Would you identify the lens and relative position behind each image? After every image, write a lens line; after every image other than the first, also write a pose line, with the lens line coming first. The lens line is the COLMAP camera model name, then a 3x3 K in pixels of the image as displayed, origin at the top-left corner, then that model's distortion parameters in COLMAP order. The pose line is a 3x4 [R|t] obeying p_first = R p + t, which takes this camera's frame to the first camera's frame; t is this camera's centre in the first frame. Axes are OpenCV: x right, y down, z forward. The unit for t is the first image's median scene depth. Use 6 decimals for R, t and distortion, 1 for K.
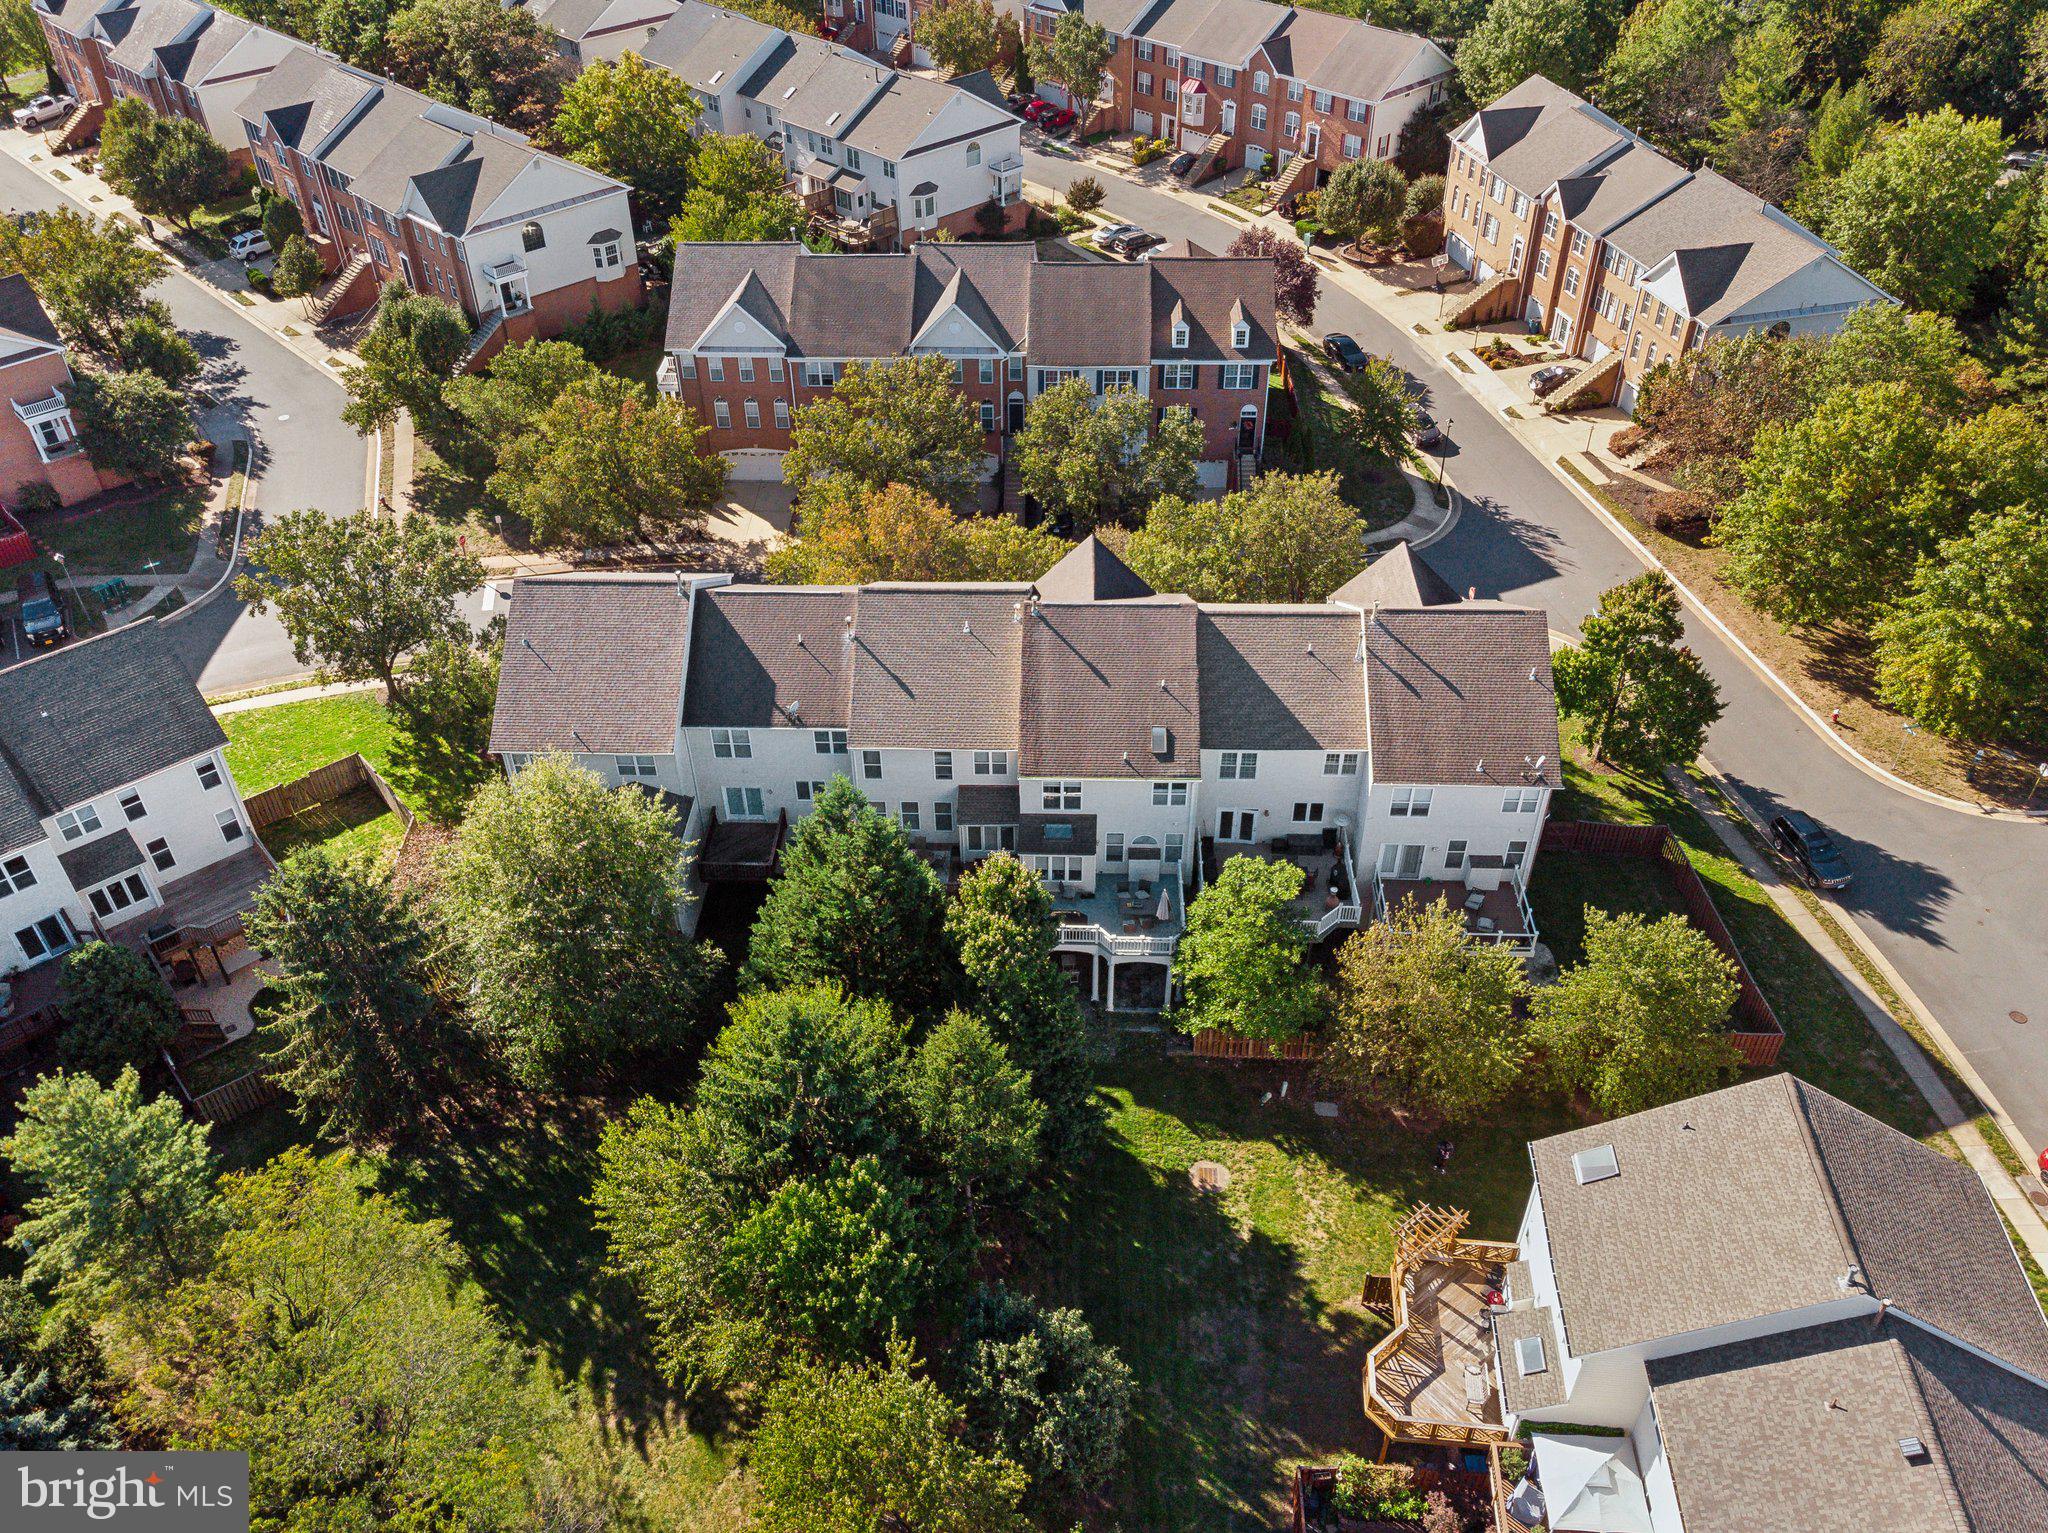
lens RADIAL K [[1611.1, 0, 1026.0], [0, 1611.1, 759.8], [0, 0, 1]] dist [-0.006160, 0.001373]
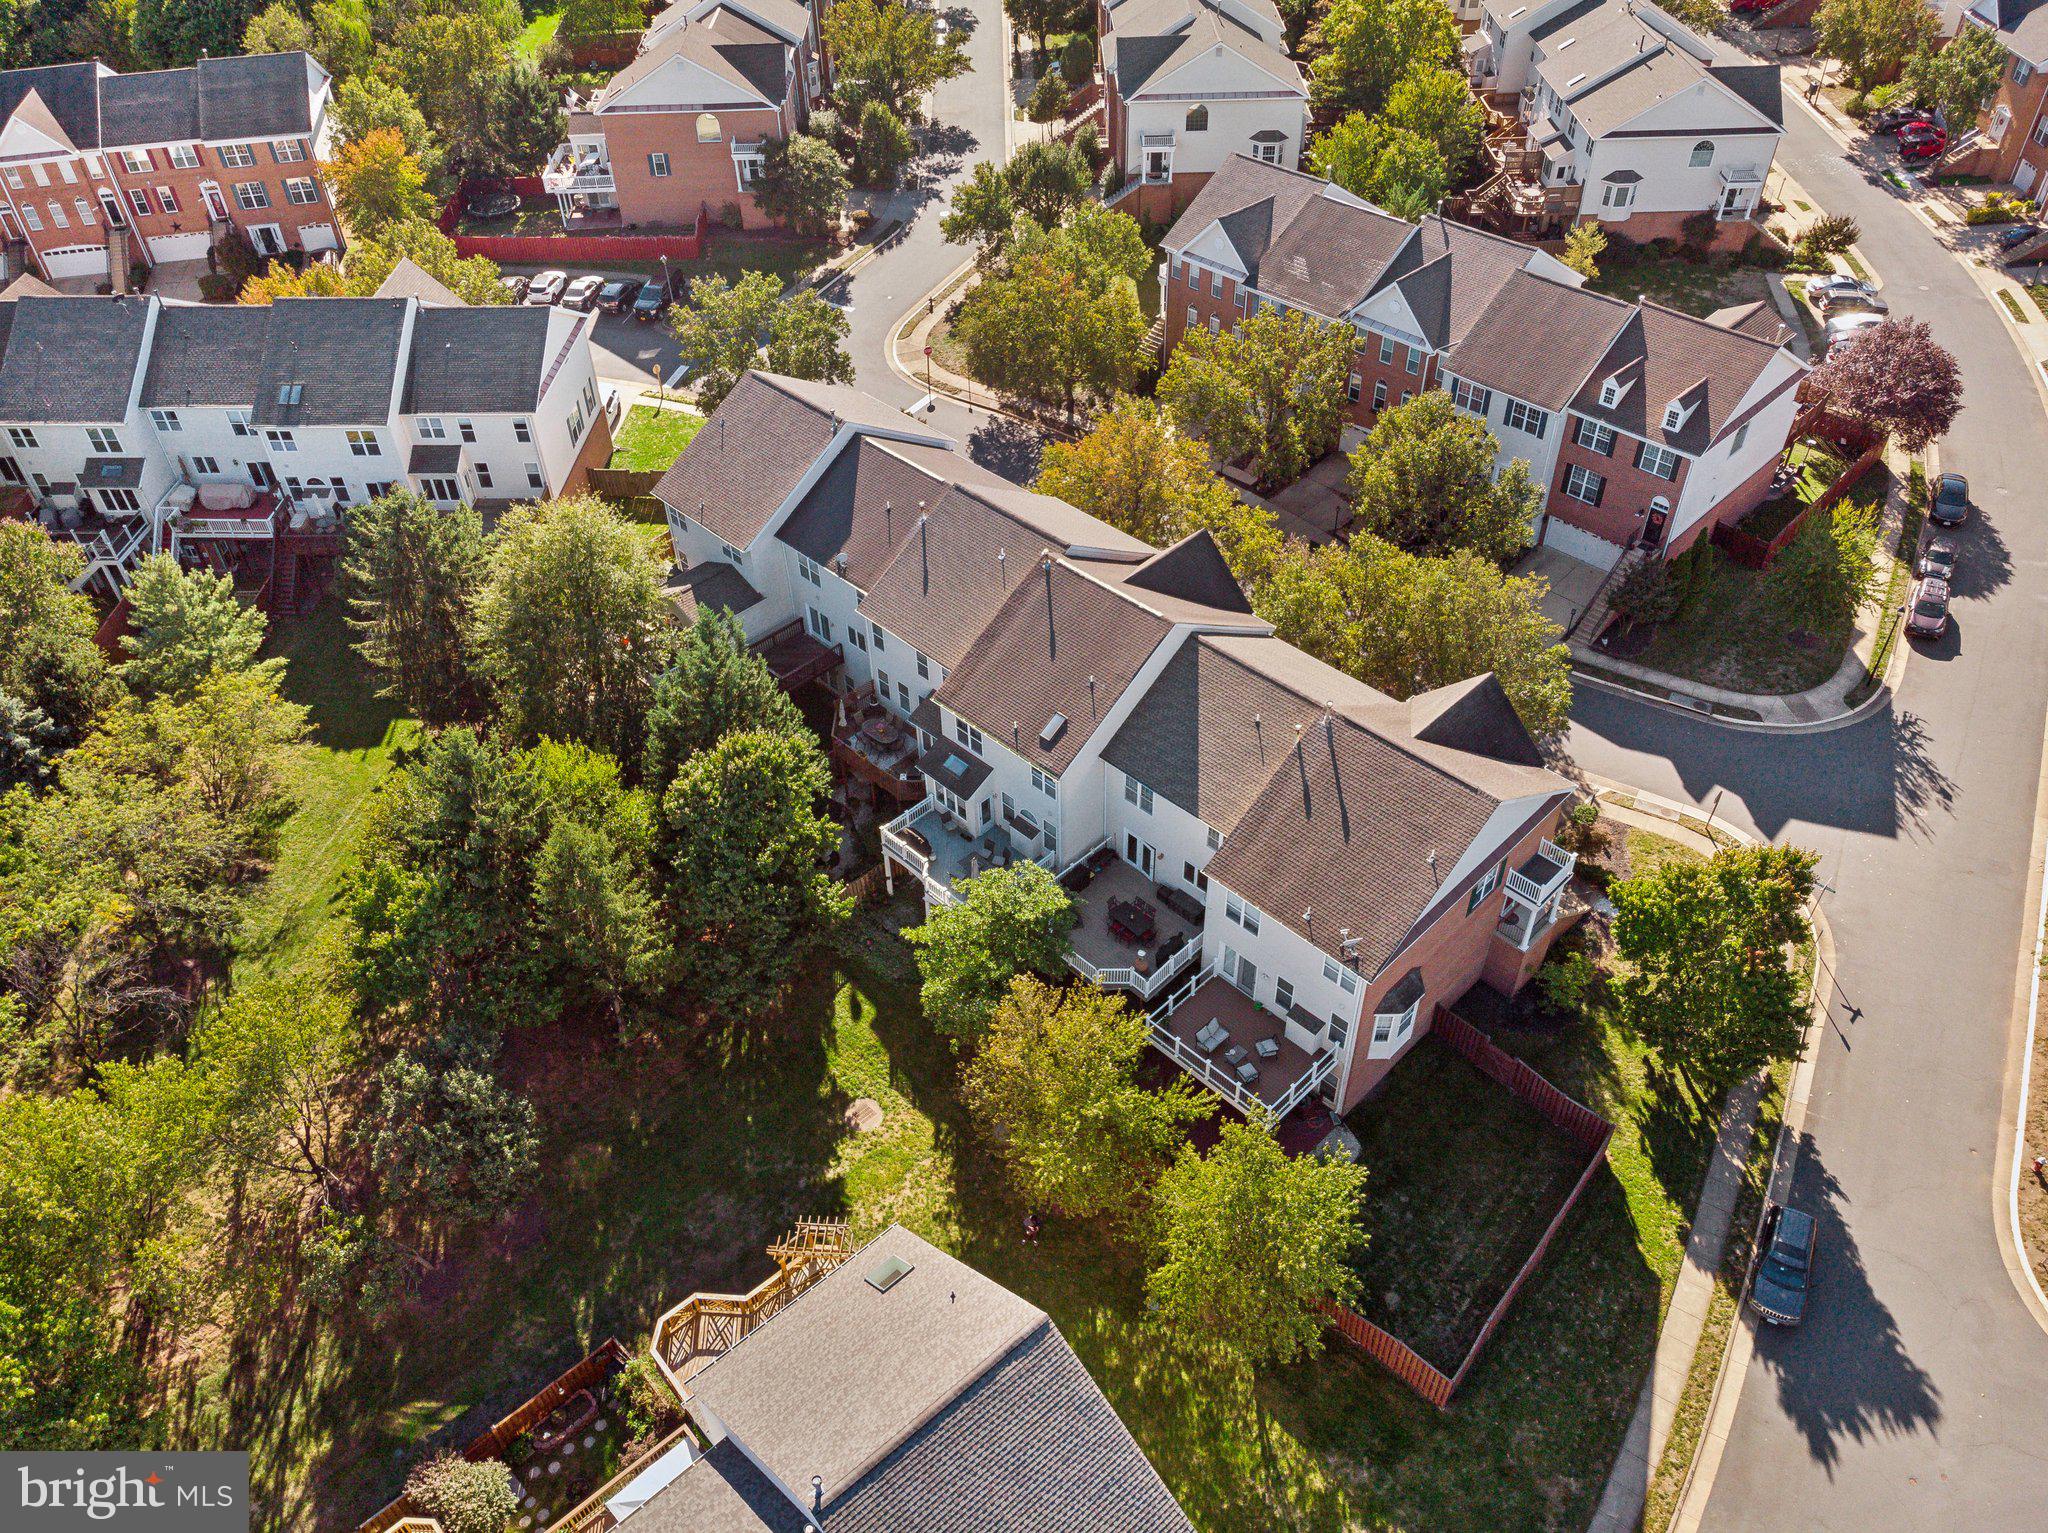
lens RADIAL K [[1522.0, 0, 1024.0], [0, 1522.0, 766.5], [0, 0, 1]] dist [0.003906, 0.000812]
pose [[0.729229, 0.456501, -0.509737, 0.379109], [-0.415144, 0.887329, 0.200752, -0.116274], [0.543948, 0.065220, 0.836580, 0.142027]]
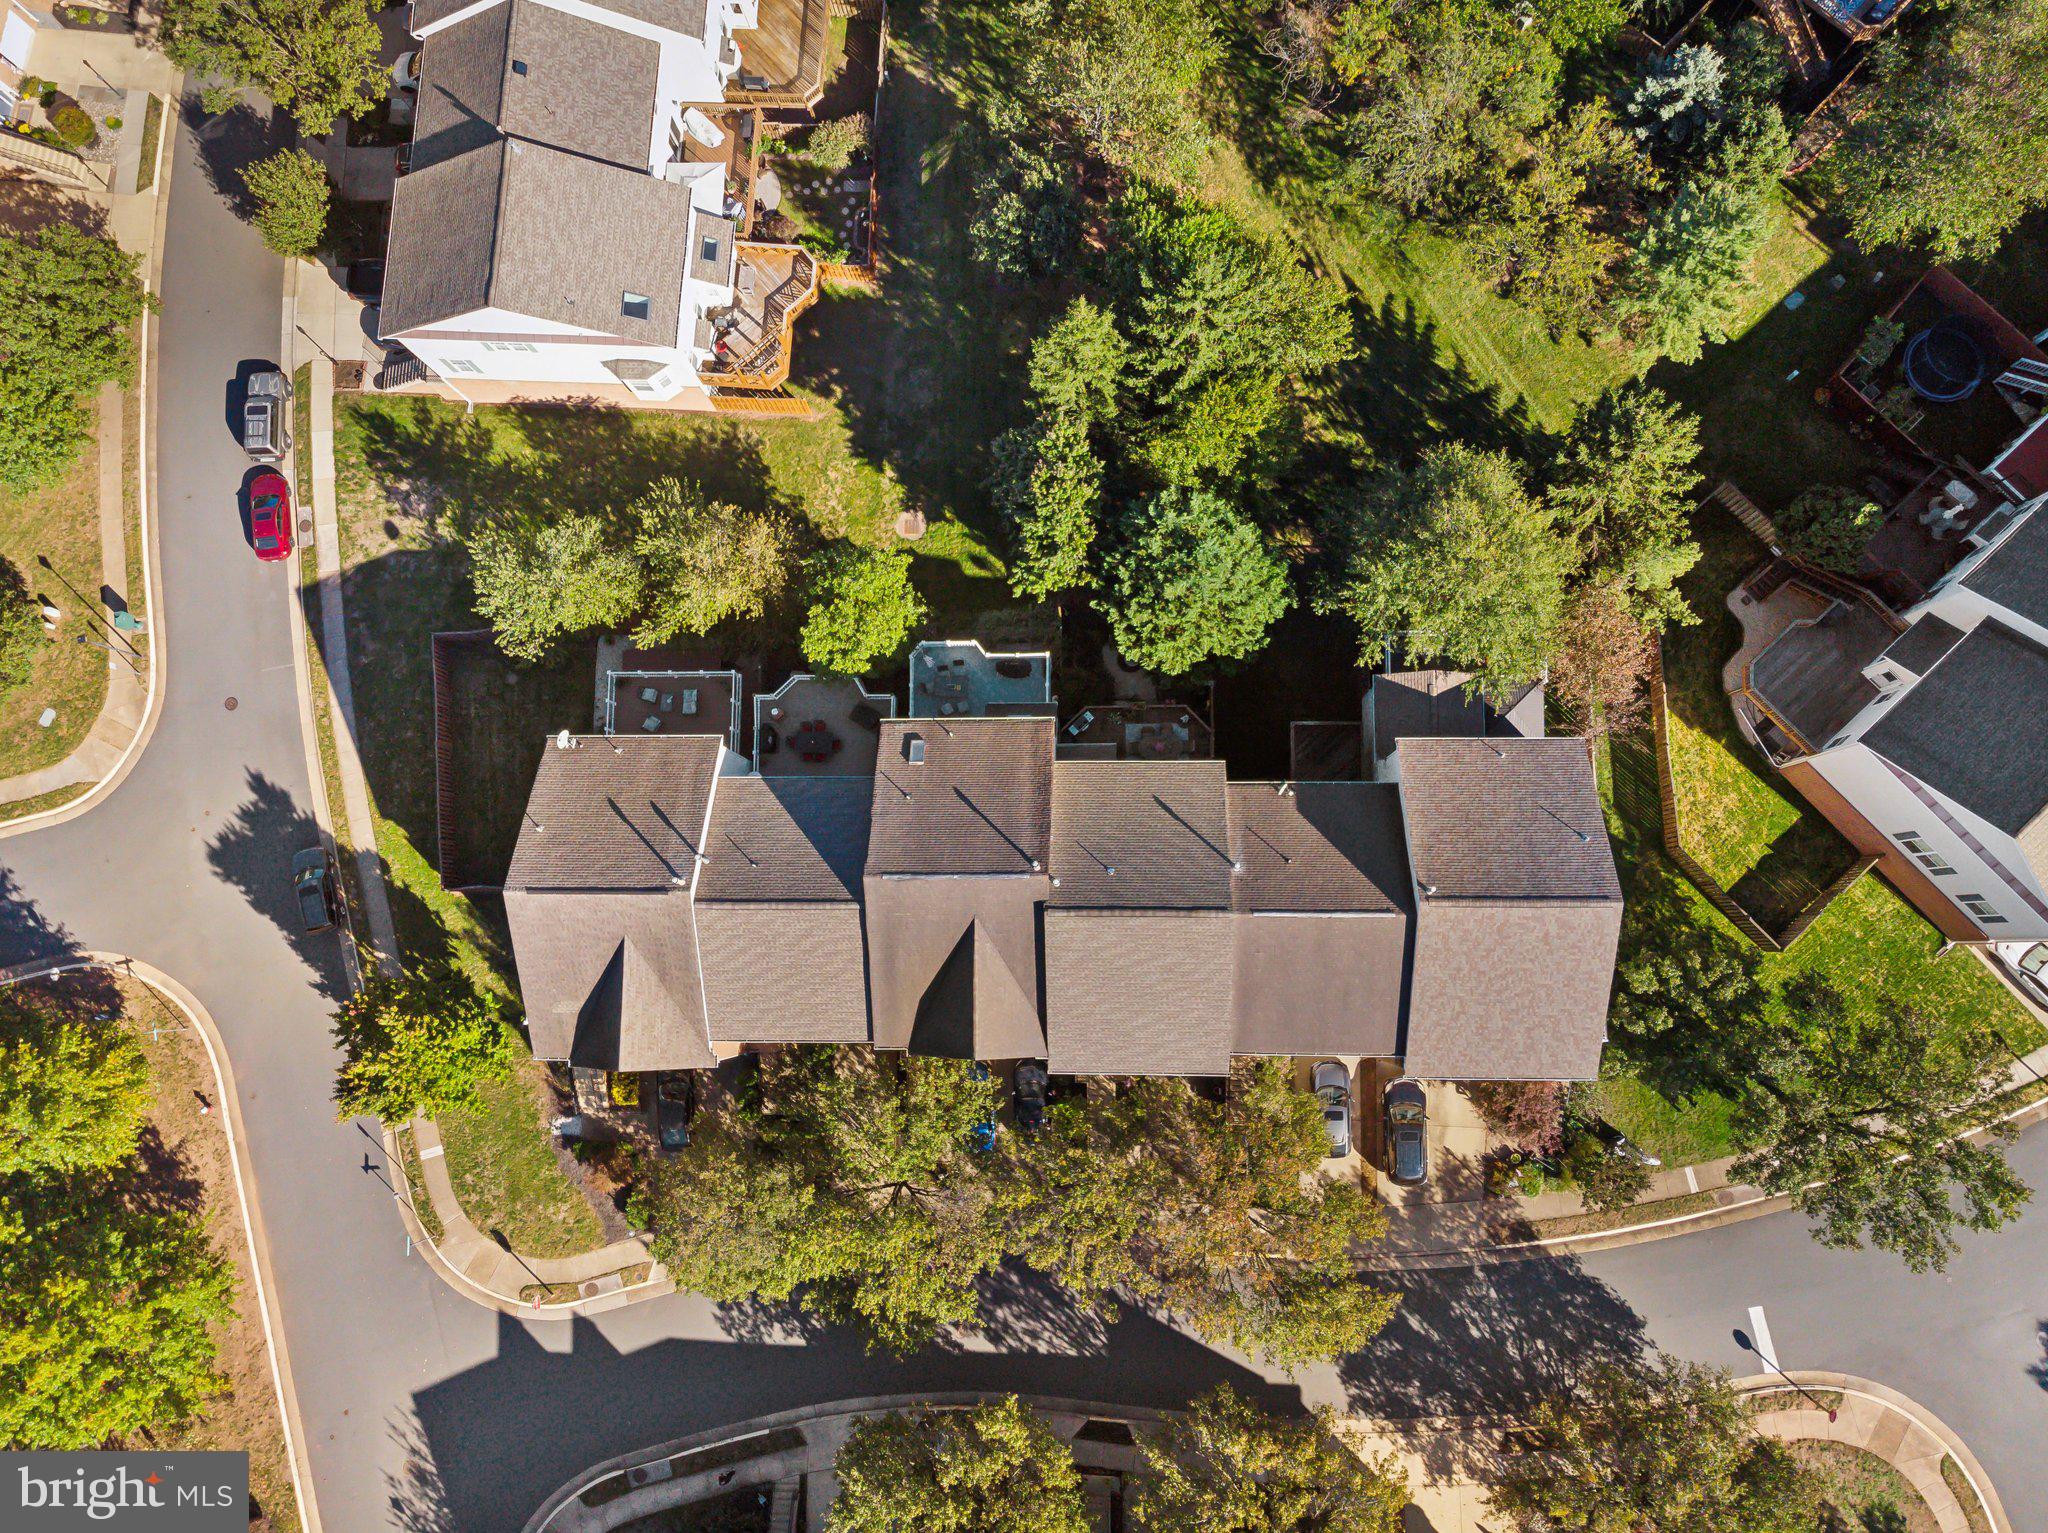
lens RADIAL K [[1525.7, 0, 1024.0], [0, 1525.7, 766.5], [0, 0, 1]] dist [0.052602, -0.179202]
pose [[-0.997033, 0.034423, 0.068850, -0.036047], [0.040936, -0.520349, 0.852972, -0.577430], [0.065188, 0.853259, 0.517396, 0.348022]]
